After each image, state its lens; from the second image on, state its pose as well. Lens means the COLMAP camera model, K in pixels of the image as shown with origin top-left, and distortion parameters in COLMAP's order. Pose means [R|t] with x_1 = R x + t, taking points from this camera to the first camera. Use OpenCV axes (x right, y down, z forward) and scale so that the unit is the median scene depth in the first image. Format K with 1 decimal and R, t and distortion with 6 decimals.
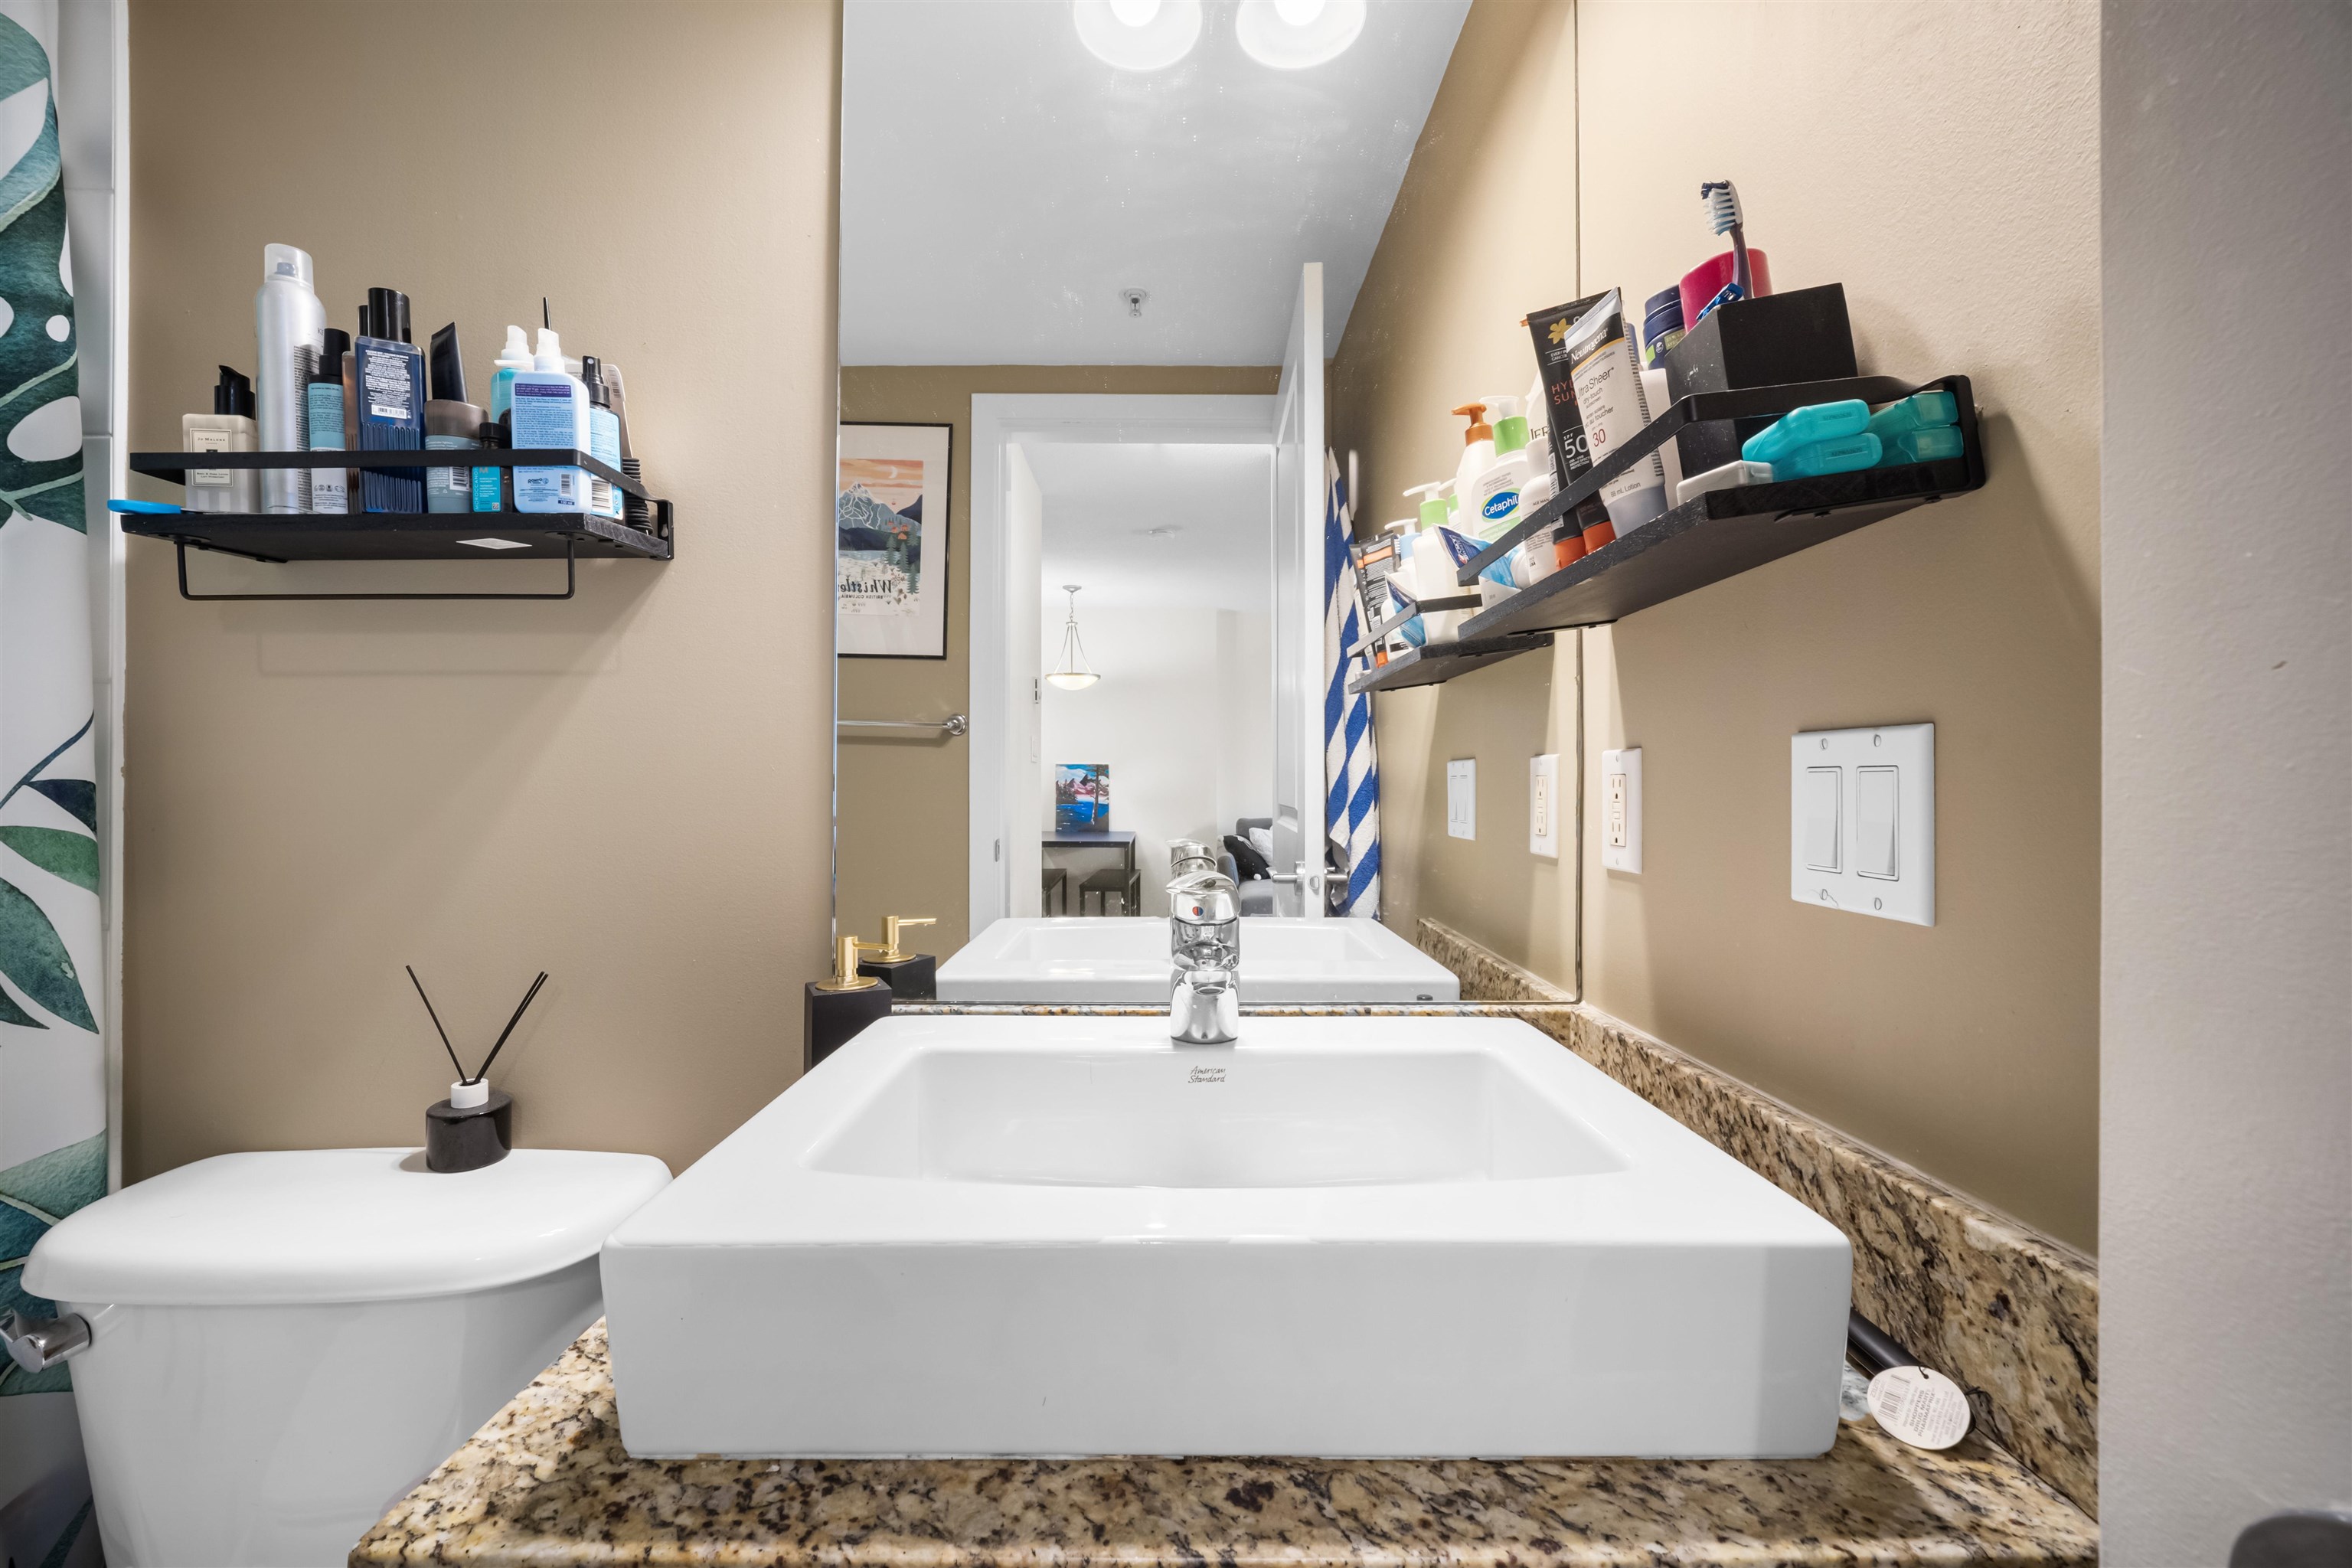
lens RADIAL K [[978.1, 0, 1174.1], [0, 978.1, 778.8], [0, 0, 1]] dist [-0.025901, 0.005936]
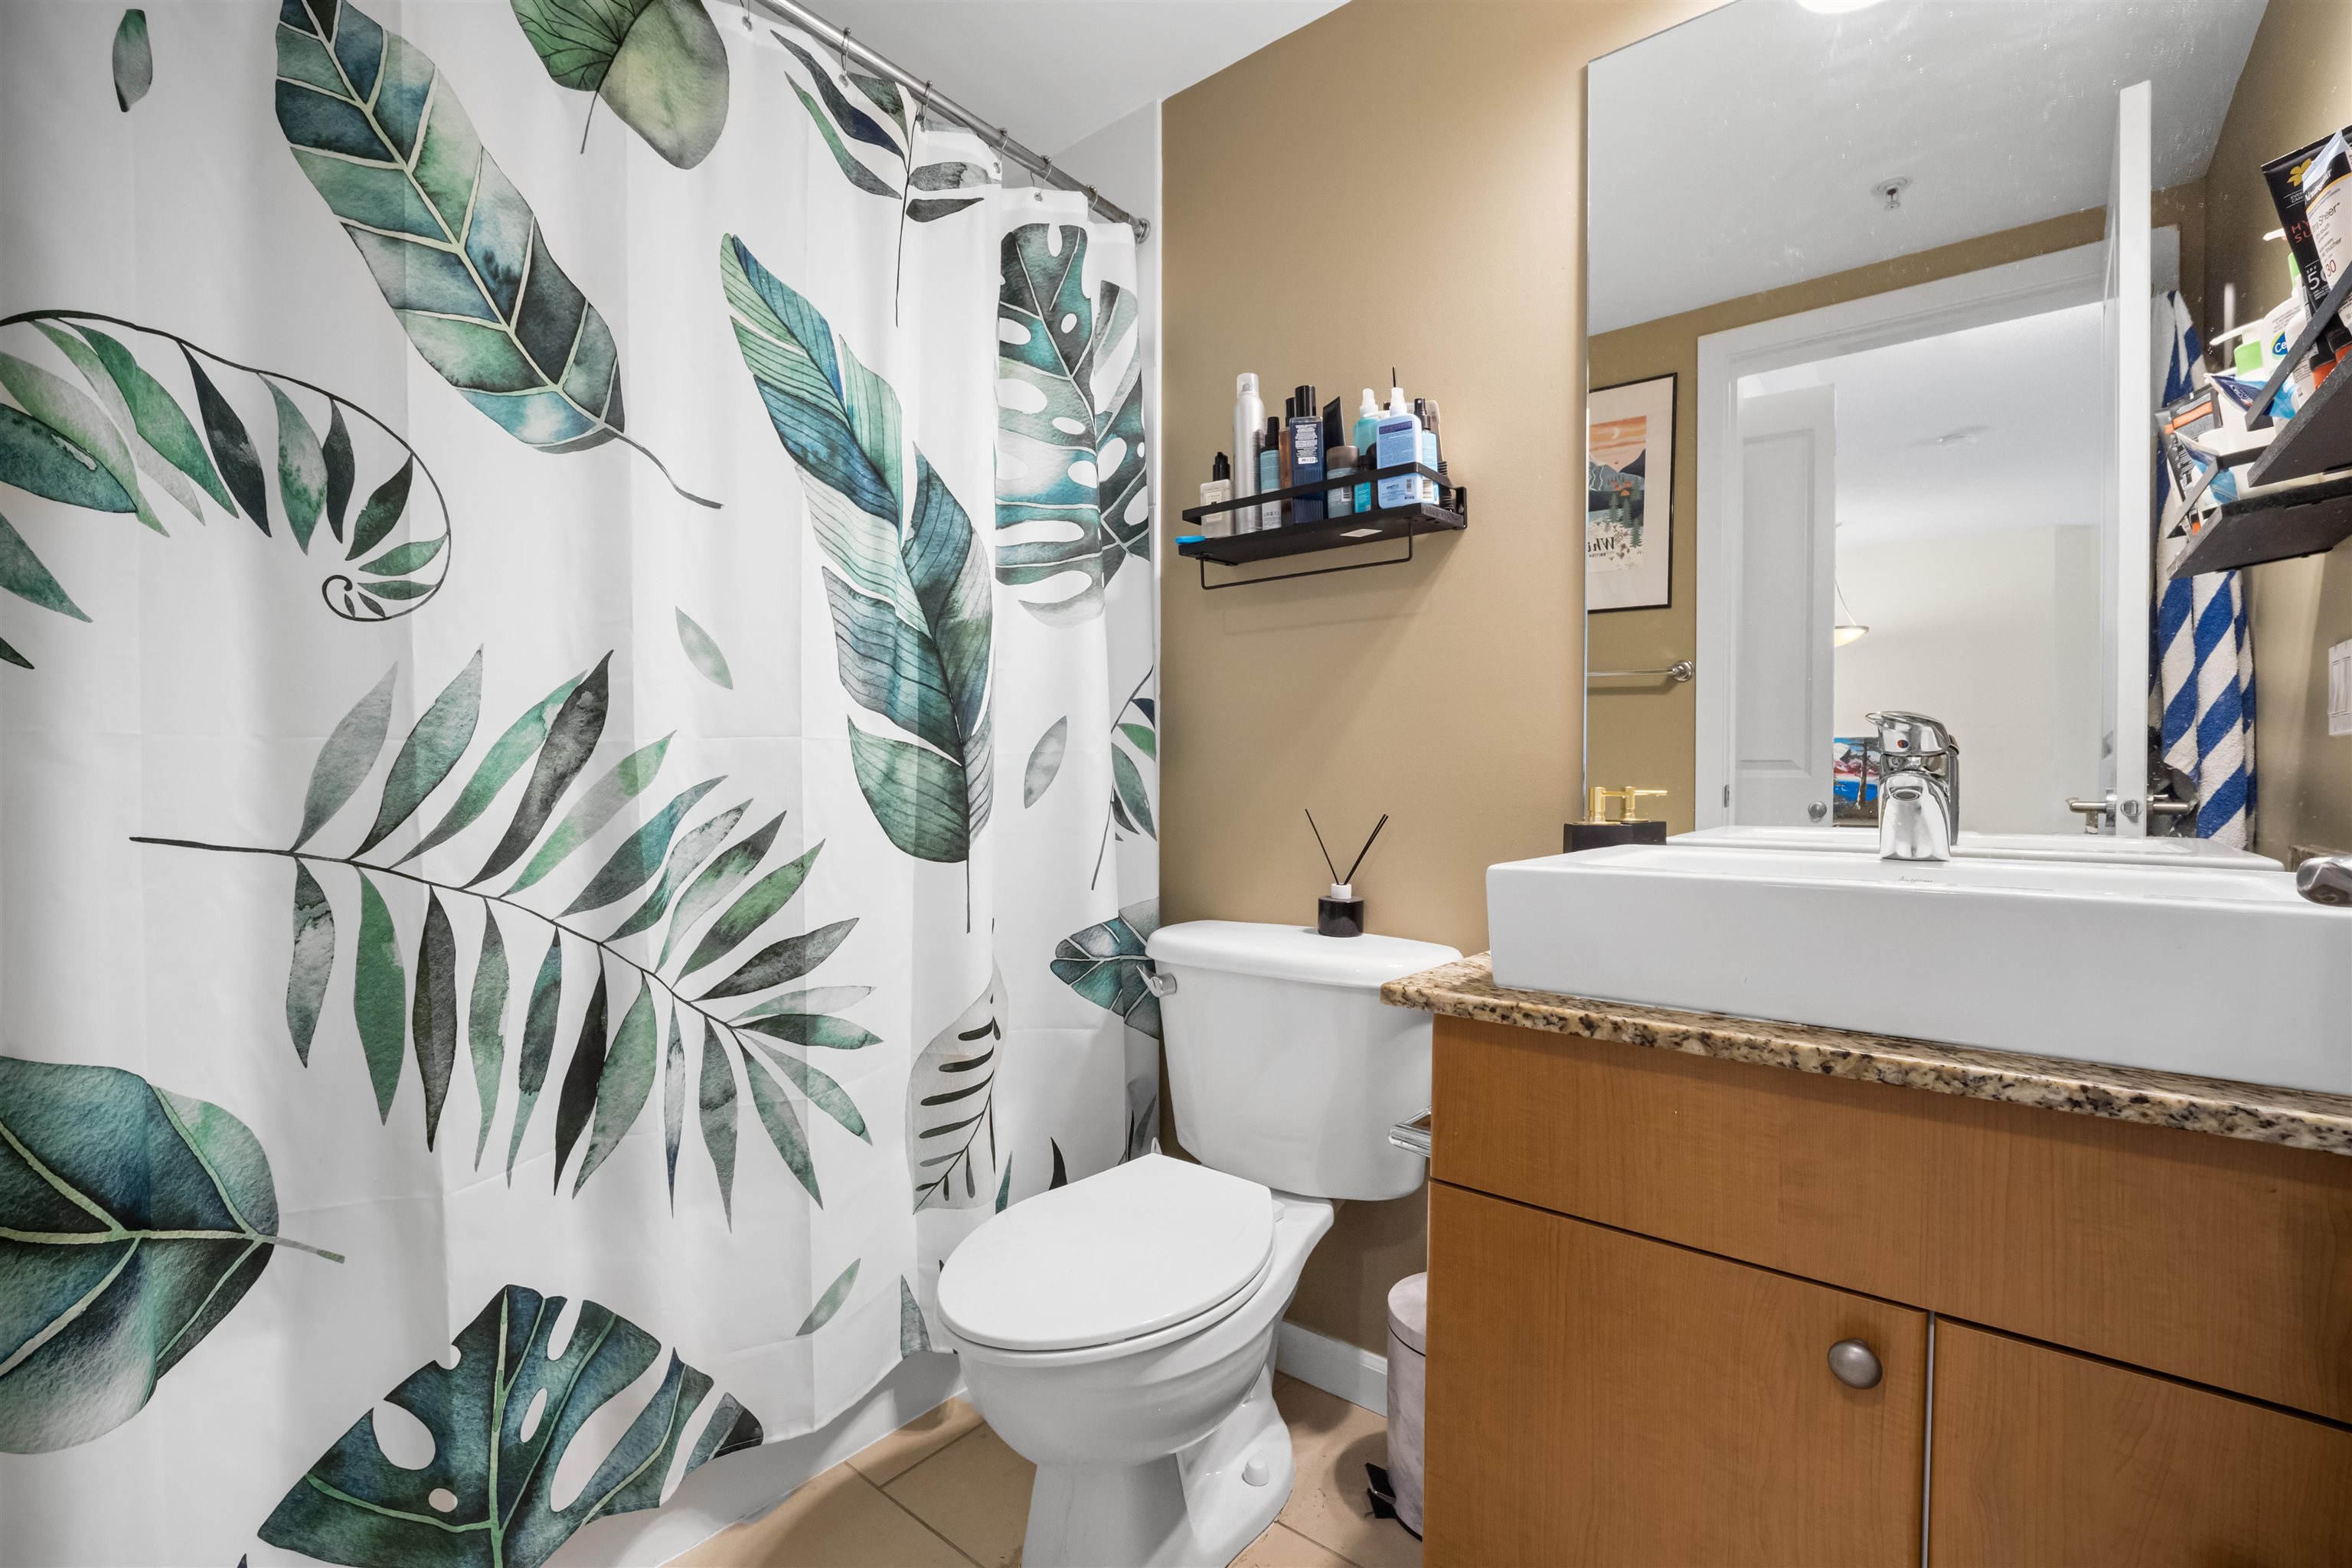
lens RADIAL K [[978.1, 0, 1174.1], [0, 978.1, 778.8], [0, 0, 1]] dist [-0.025901, 0.005936]
pose [[0.765674, 0.010021, -0.643150, 0.081186], [0.004955, 0.999757, 0.021476, 0.116798], [0.643209, -0.019631, 0.765439, -0.402782]]
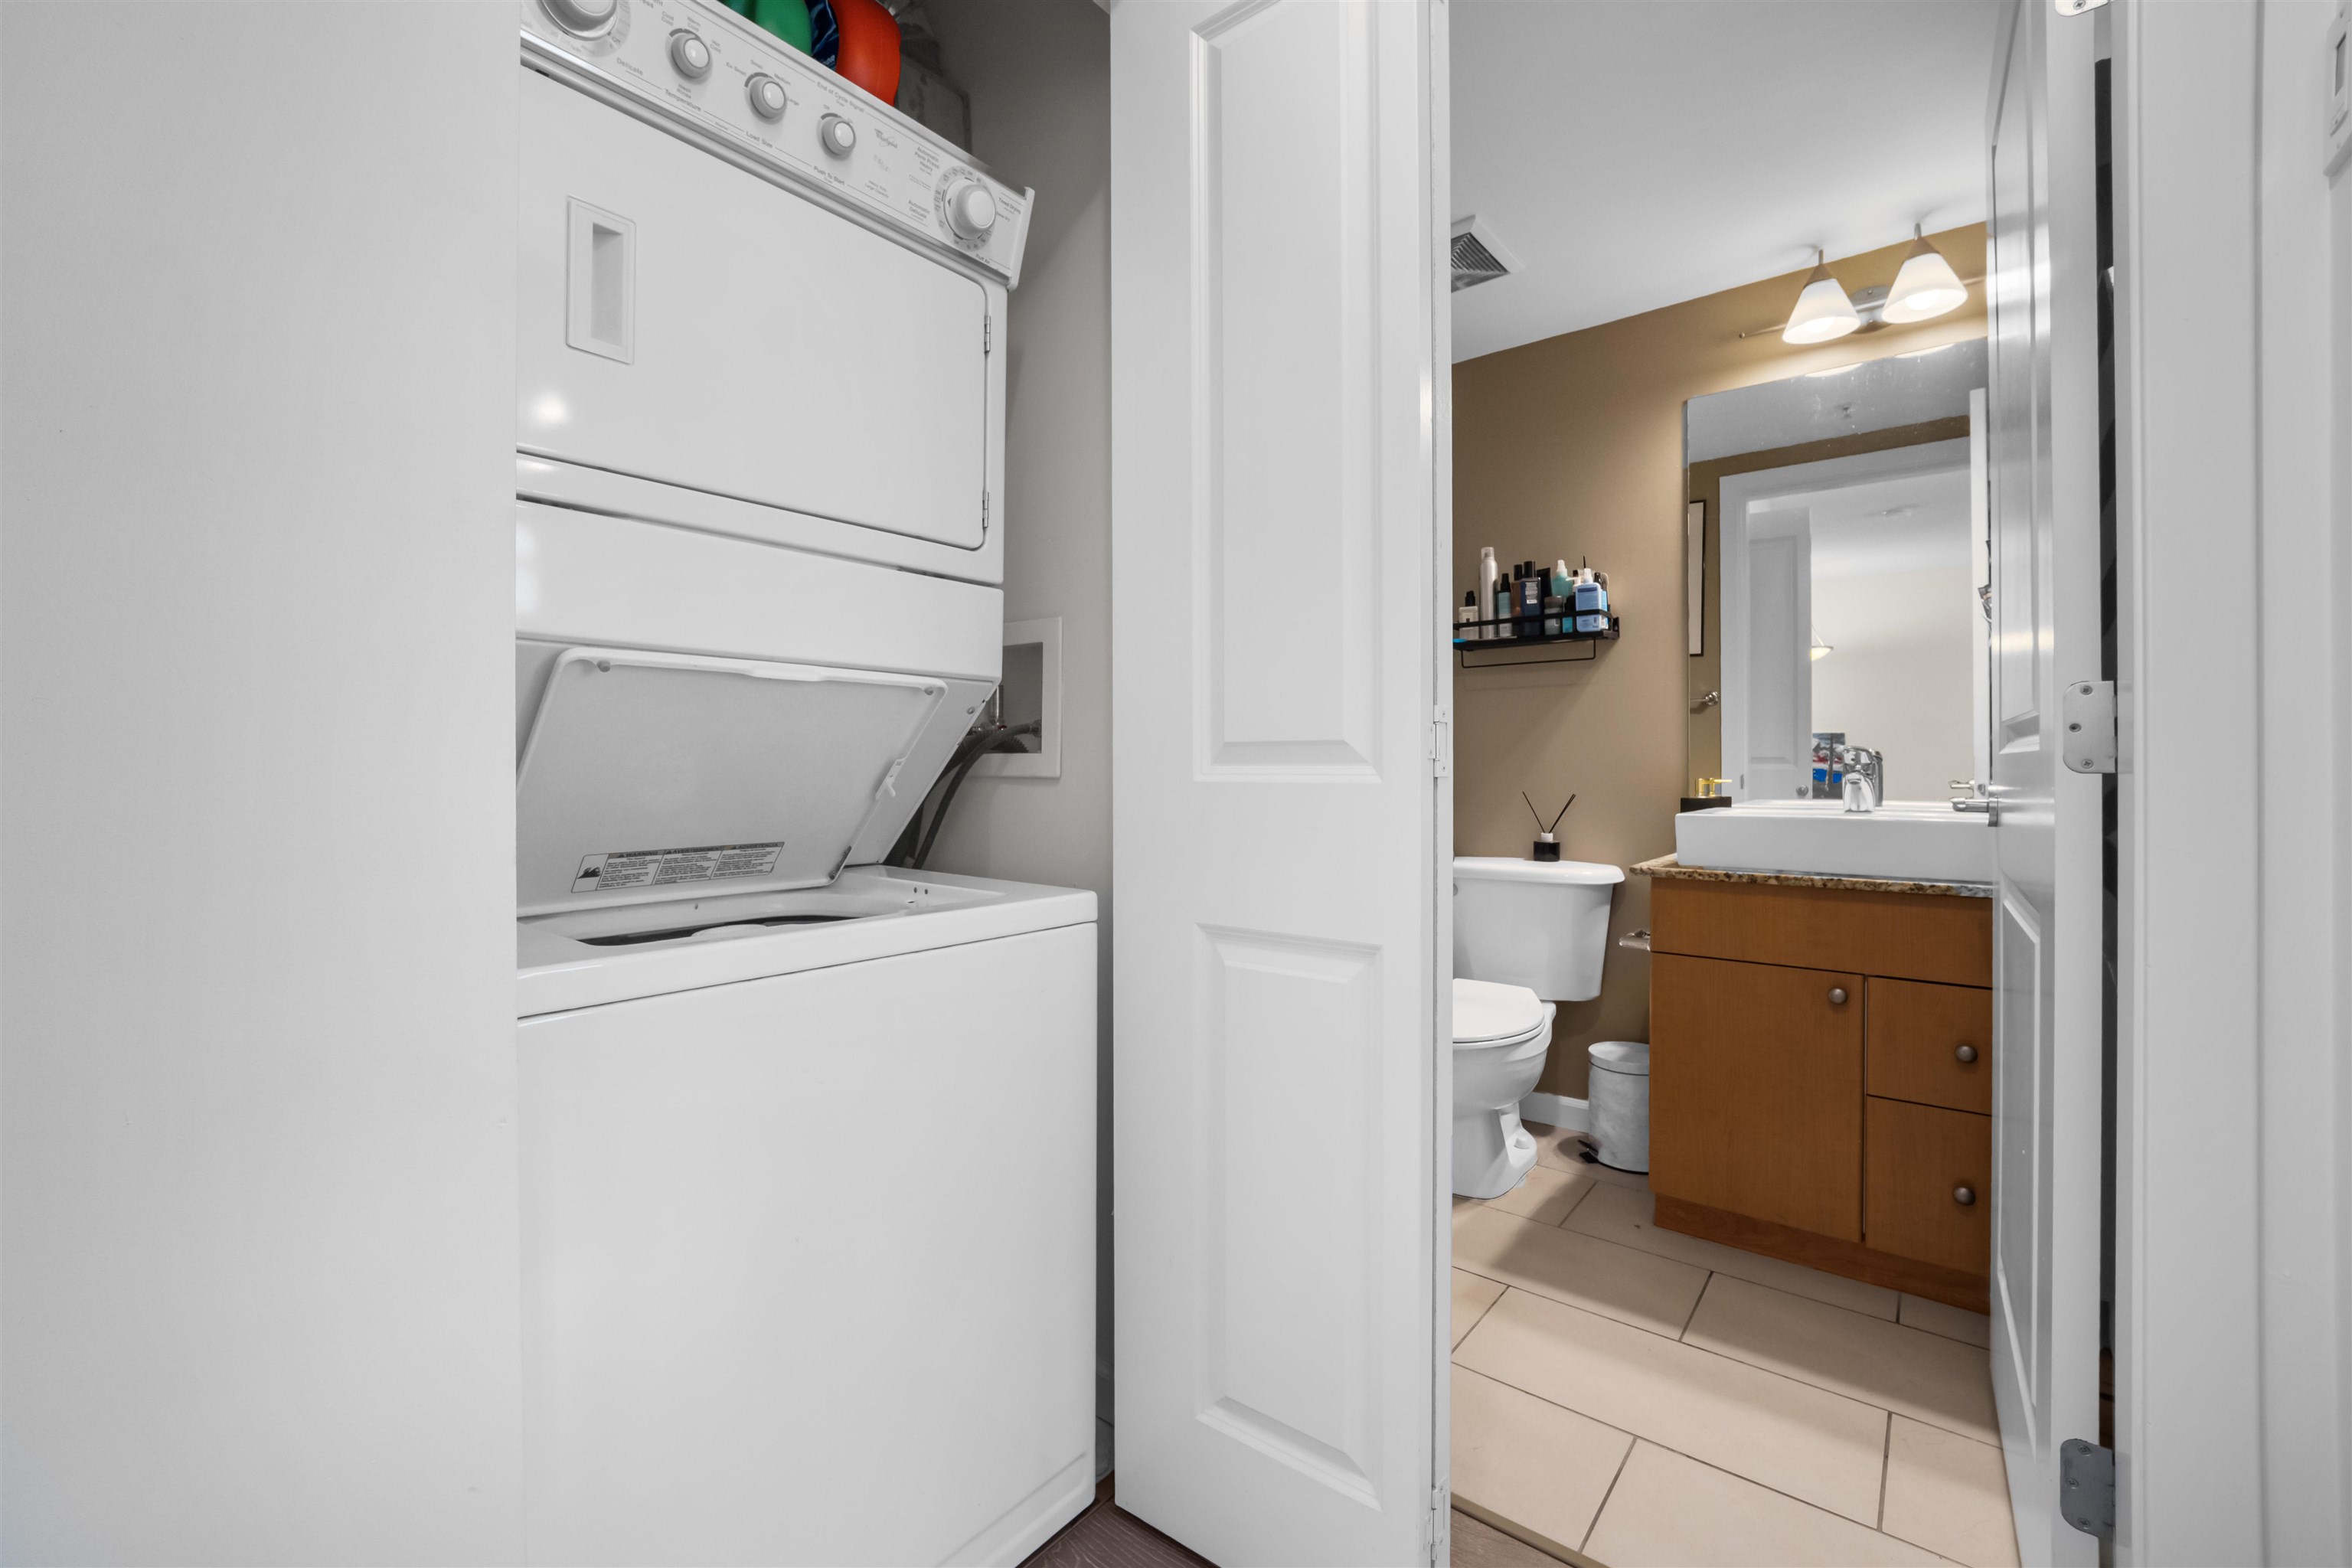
lens RADIAL K [[786.5, 0, 1286.7], [0, 786.5, 760.4], [0, 0, 1]] dist [-0.017915, 0.002235]
pose [[0.772480, -0.002695, -0.635033, 0.143887], [0.011349, 0.999890, 0.009562, 0.078552], [0.634938, -0.014593, 0.772426, -1.308707]]
